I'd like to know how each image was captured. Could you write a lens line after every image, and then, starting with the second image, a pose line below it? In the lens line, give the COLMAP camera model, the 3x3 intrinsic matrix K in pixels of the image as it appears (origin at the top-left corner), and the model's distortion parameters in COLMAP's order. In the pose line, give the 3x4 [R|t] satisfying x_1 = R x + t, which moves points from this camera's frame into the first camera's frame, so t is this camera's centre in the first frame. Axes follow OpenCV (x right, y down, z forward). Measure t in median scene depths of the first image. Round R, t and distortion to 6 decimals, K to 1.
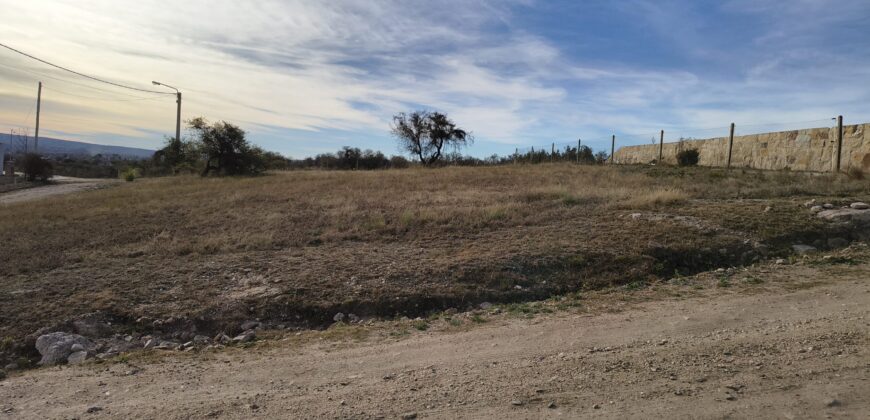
lens RADIAL K [[582.4, 0, 429.7], [0, 582.4, 213.4], [0, 0, 1]] dist [0.031477, -0.034446]
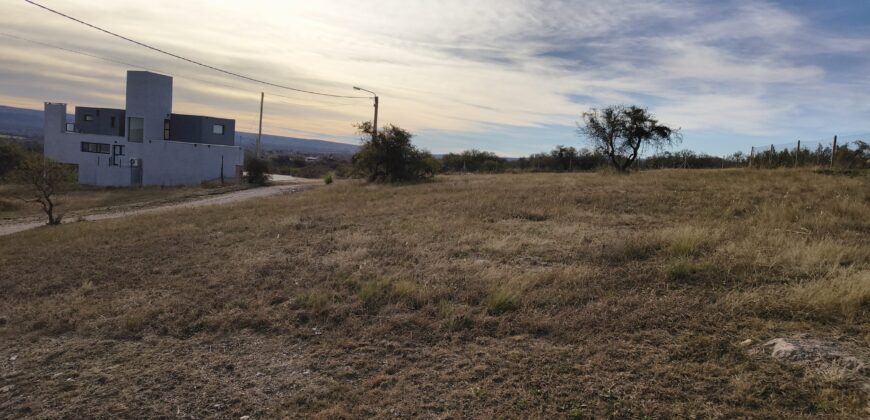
lens RADIAL K [[582.4, 0, 436.7], [0, 582.4, 233.6], [0, 0, 1]] dist [0.031477, -0.034446]
pose [[0.927849, 0.043925, -0.370360, 0.054627], [-0.029764, 0.998594, 0.043869, -0.017325], [0.371766, -0.029680, 0.927852, 0.103730]]
